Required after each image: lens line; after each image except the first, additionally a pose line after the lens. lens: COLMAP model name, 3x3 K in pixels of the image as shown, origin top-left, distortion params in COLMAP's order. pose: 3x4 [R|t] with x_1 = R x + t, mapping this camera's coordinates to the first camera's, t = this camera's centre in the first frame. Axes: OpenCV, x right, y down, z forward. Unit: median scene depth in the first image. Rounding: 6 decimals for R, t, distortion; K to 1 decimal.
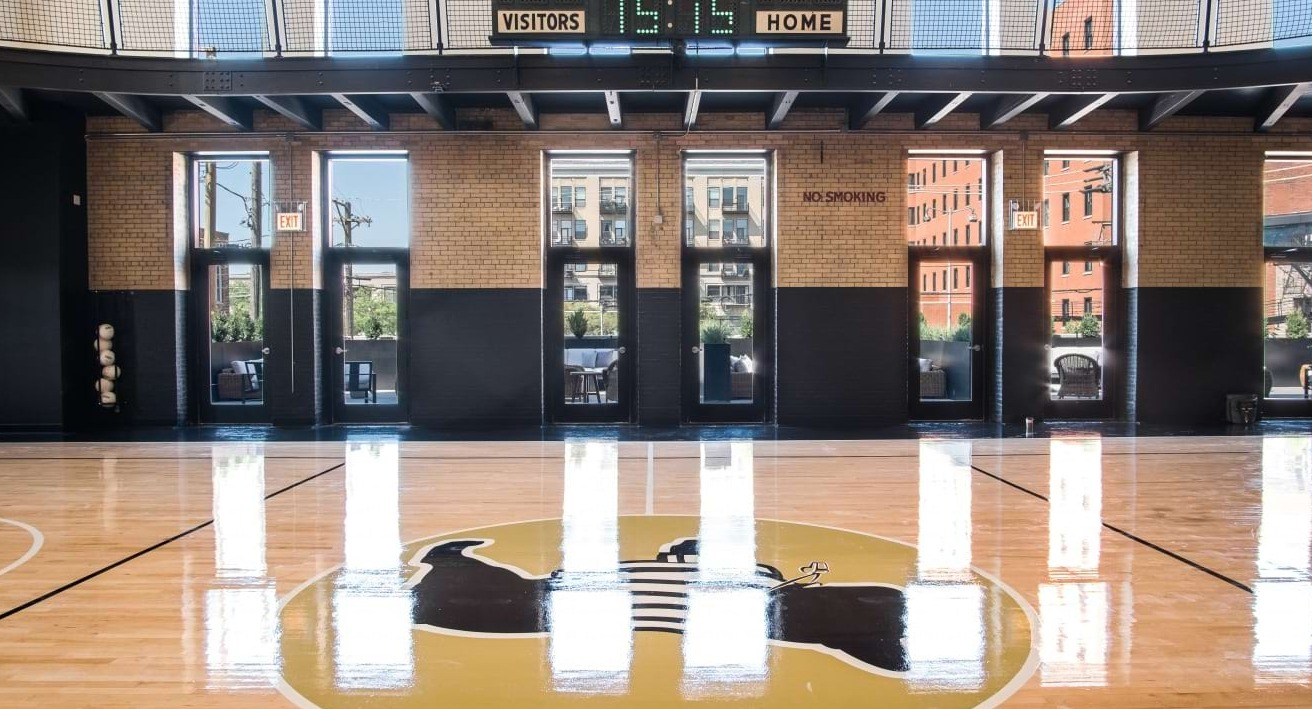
lens RADIAL K [[889.7, 0, 656.0], [0, 889.7, 354.5], [0, 0, 1]] dist [-0.002998, 0.001041]
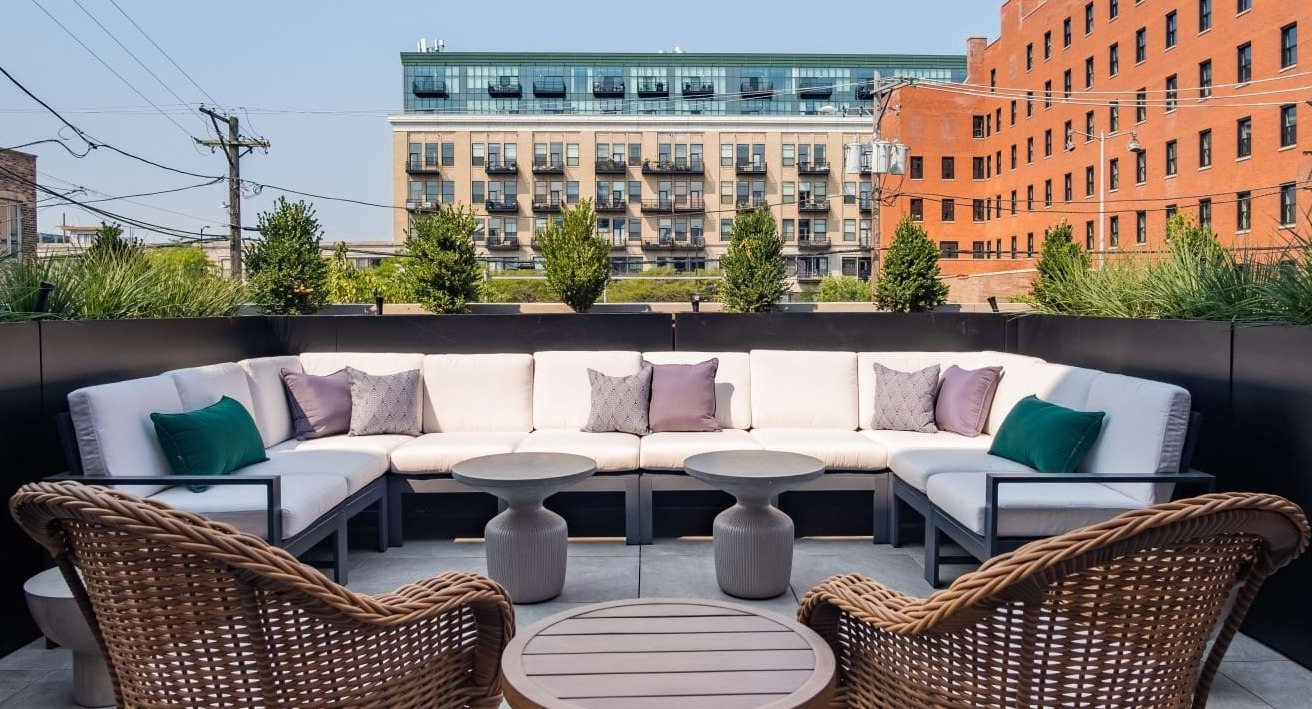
lens RADIAL K [[889.7, 0, 656.0], [0, 889.7, 354.5], [0, 0, 1]] dist [-0.002998, 0.001041]
pose [[0.999961, 0.001017, 0.008766, -0.011453], [-0.001219, 0.999735, 0.023004, -0.002016], [-0.008740, -0.023013, 0.999697, 0.127919]]
